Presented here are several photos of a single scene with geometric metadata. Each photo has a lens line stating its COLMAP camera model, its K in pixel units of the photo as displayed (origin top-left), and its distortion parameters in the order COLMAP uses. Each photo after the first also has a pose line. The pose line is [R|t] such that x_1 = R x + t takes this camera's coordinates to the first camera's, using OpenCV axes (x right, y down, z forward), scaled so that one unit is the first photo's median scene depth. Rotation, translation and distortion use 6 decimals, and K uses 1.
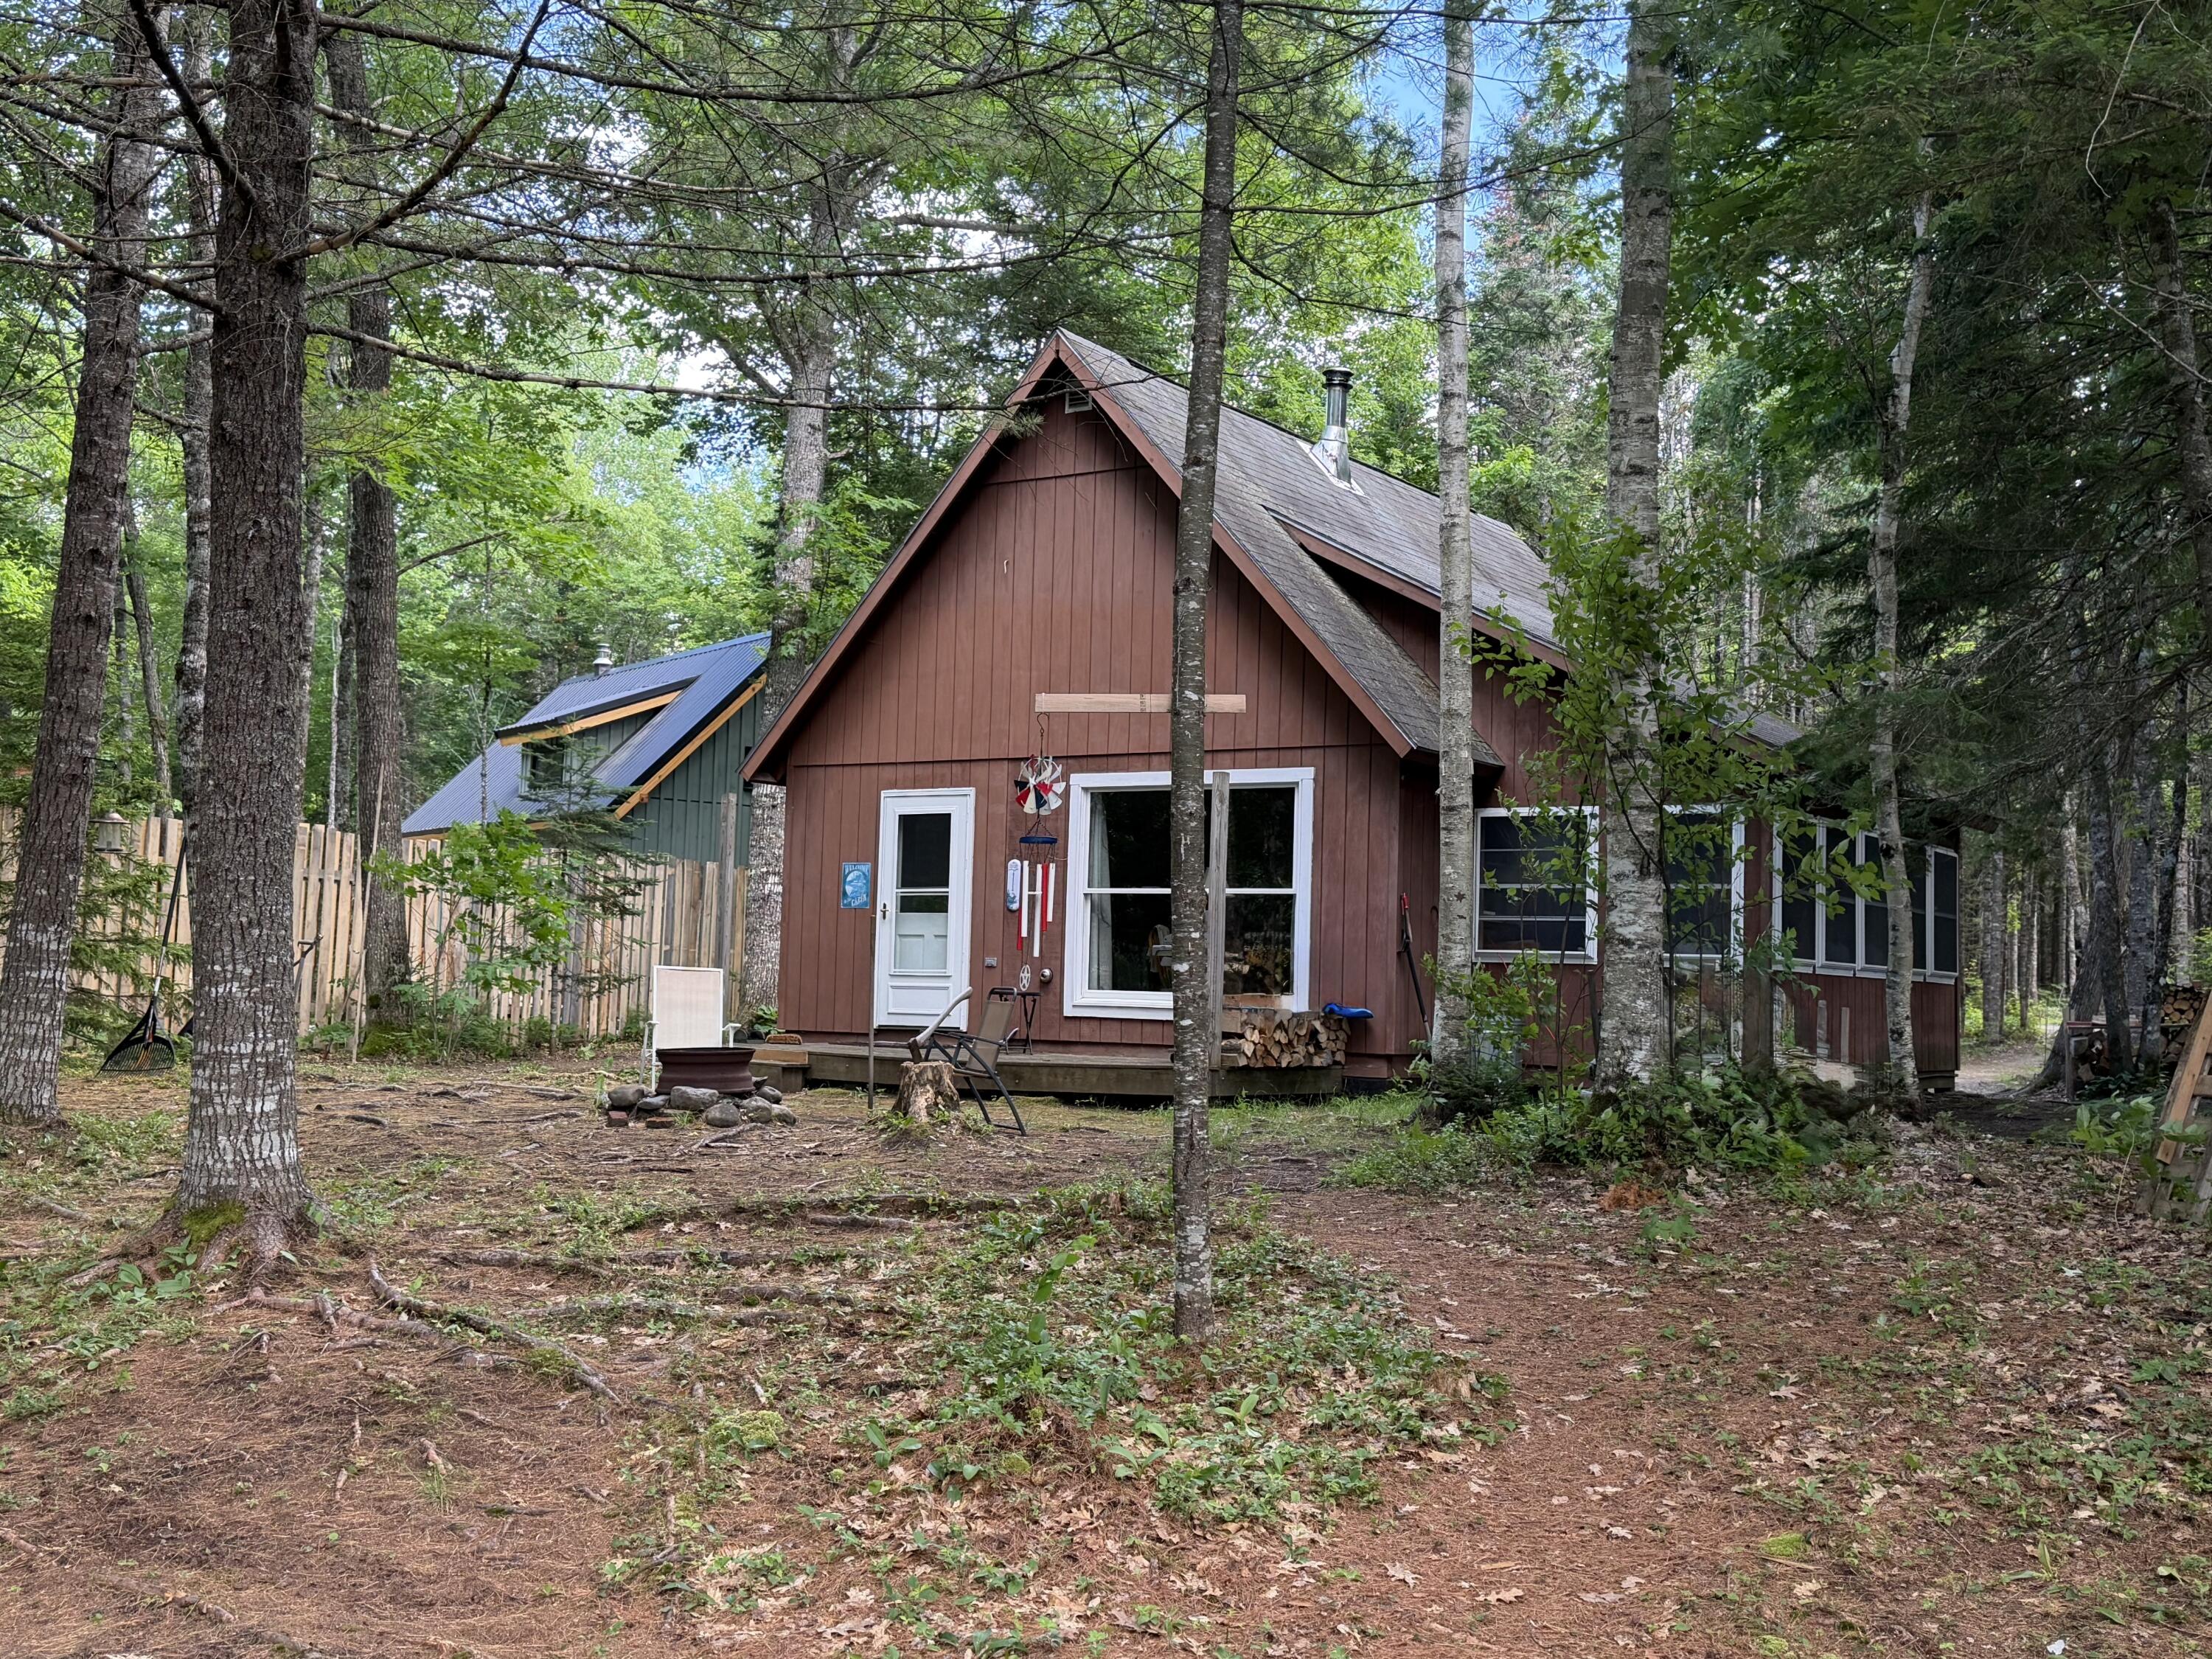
lens RADIAL K [[2398.9, 0, 1096.9], [0, 2398.9, 821.8], [0, 0, 1]] dist [-0.027662, 0.000000]
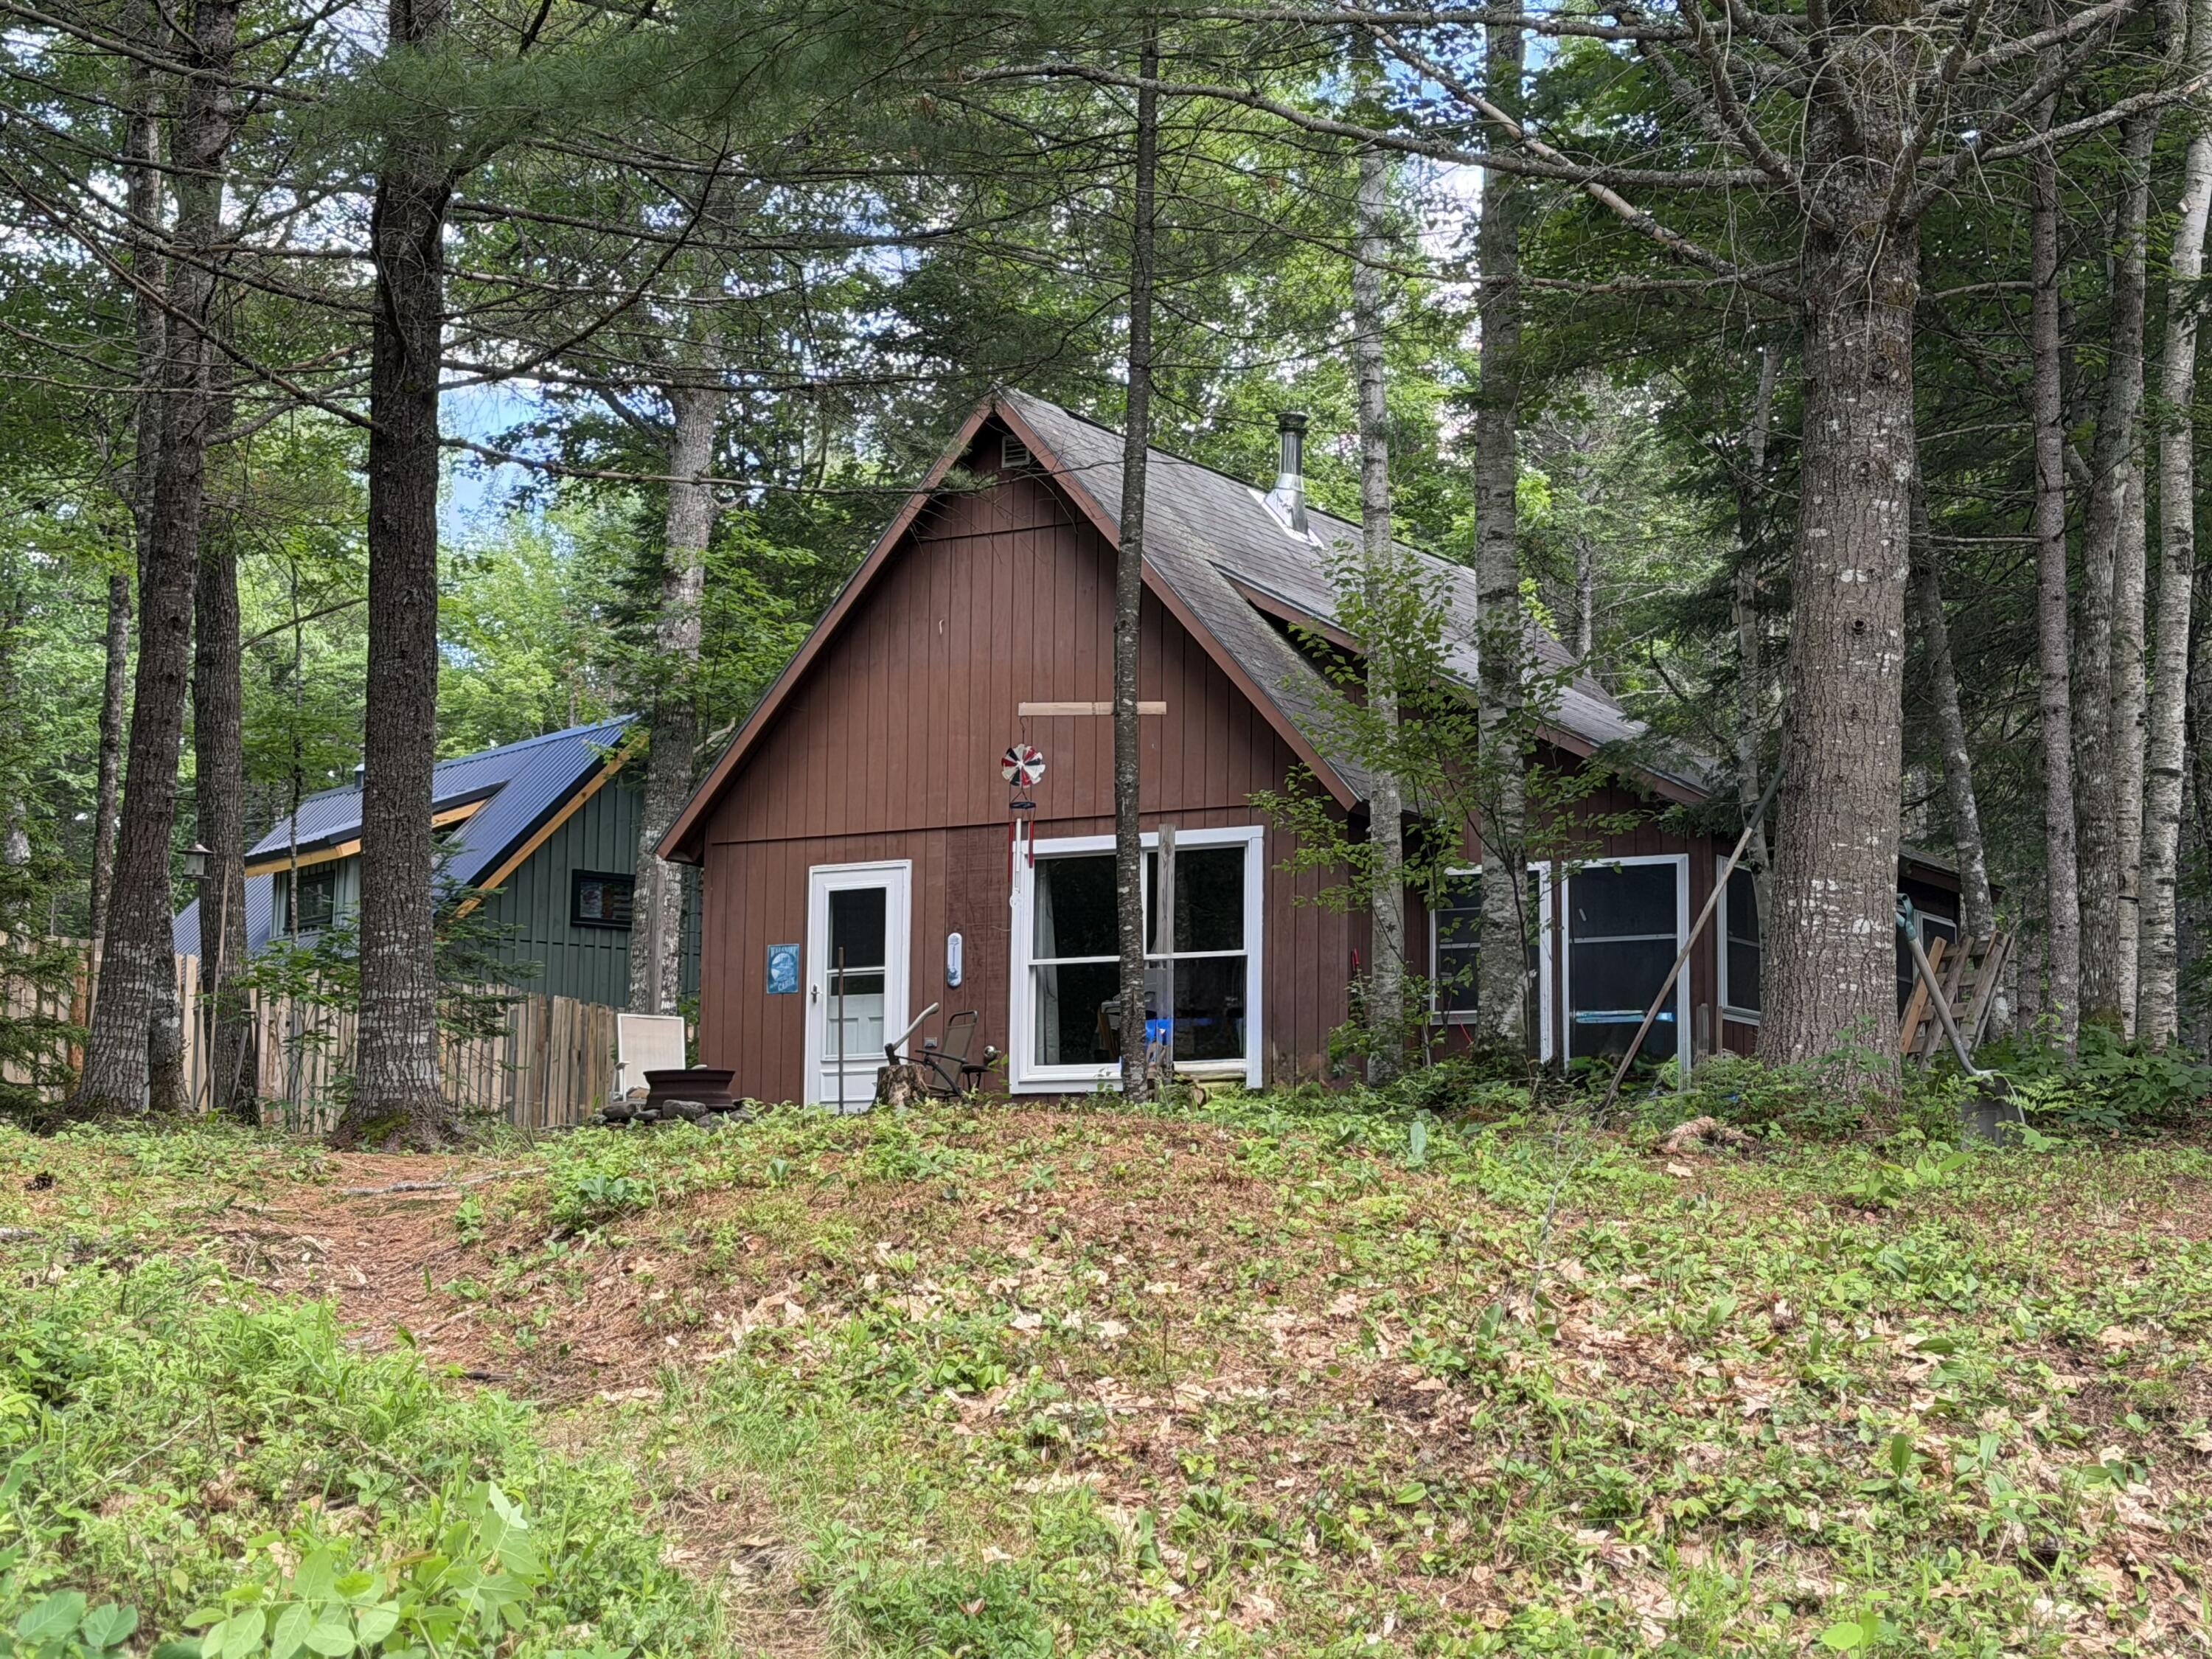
lens RADIAL K [[3727.0, 0, 1110.5], [0, 3727.0, 831.8], [0, 0, 1]] dist [-0.211350, 0.000000]
pose [[0.999518, -0.012751, 0.028297, -0.013791], [0.014283, 0.998405, -0.054614, 0.057087], [-0.027556, 0.054991, 0.998107, -0.478442]]
